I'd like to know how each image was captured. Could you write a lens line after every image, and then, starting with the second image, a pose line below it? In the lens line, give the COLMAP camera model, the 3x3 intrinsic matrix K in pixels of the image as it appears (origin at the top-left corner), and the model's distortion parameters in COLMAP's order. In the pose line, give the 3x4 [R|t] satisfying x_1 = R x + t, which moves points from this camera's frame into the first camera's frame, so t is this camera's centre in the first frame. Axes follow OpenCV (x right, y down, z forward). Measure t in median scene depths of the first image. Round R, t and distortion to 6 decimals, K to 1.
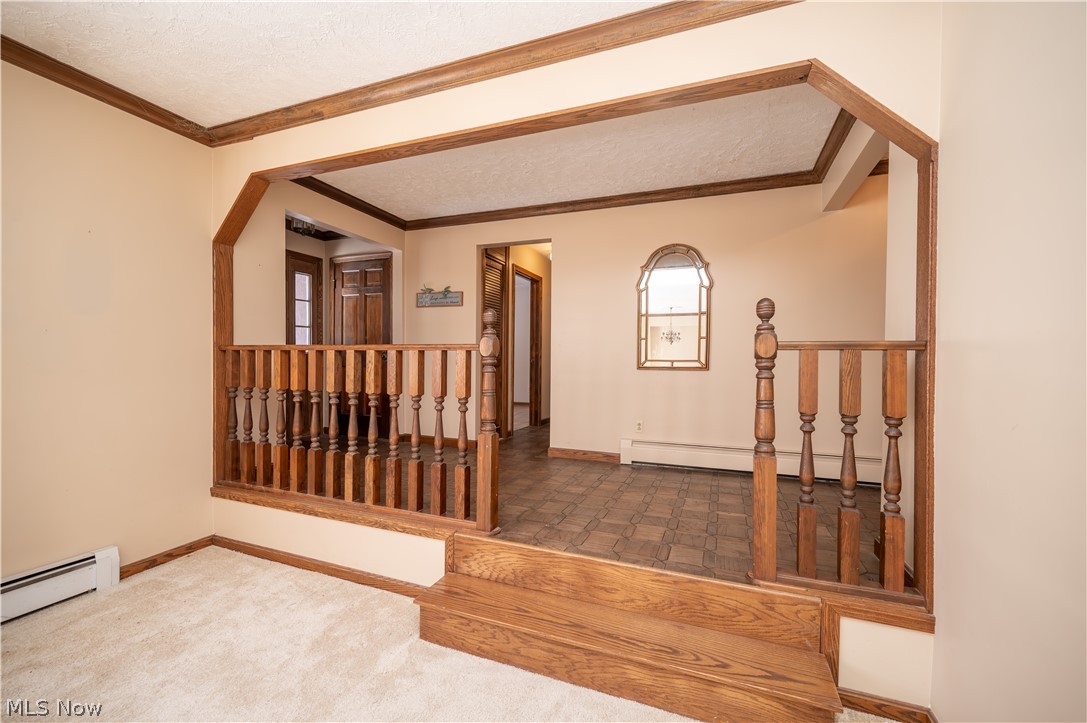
lens RADIAL K [[436.8, 0, 547.0], [0, 436.8, 364.1], [0, 0, 1]] dist [0.001959, -0.000162]
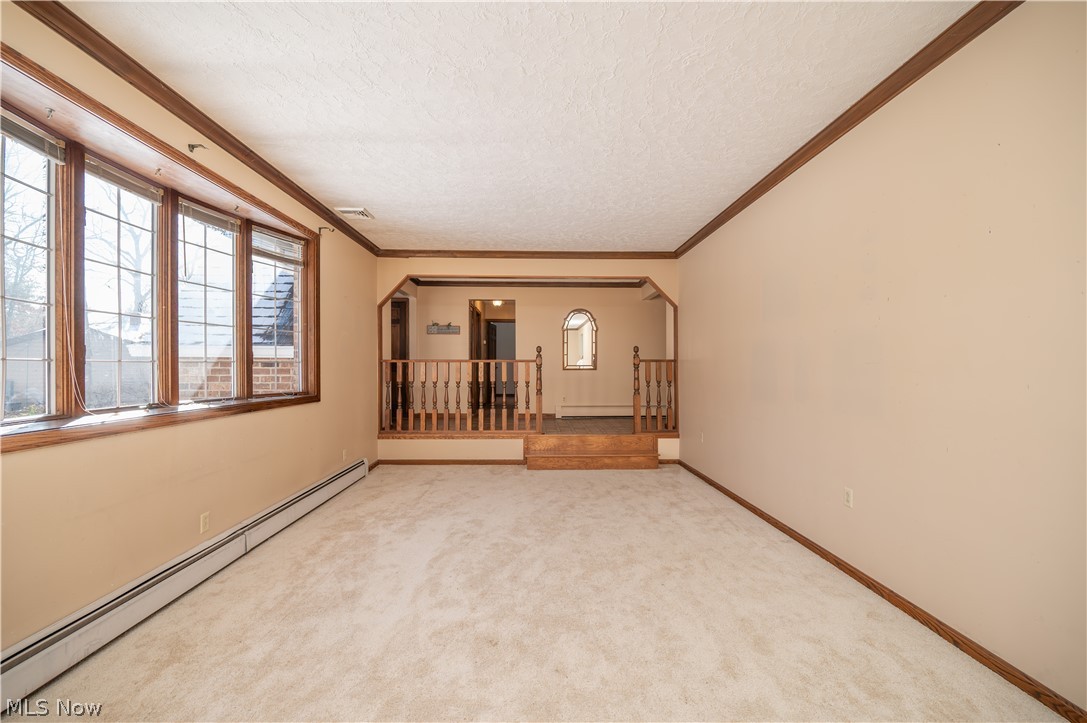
lens RADIAL K [[436.8, 0, 539.4], [0, 436.8, 359.7], [0, 0, 1]] dist [0.001959, -0.000162]
pose [[0.925109, -0.004259, 0.379677, -1.016899], [0.012618, 0.999730, -0.019531, 0.002752], [-0.379491, 0.022860, 0.924913, -1.253785]]
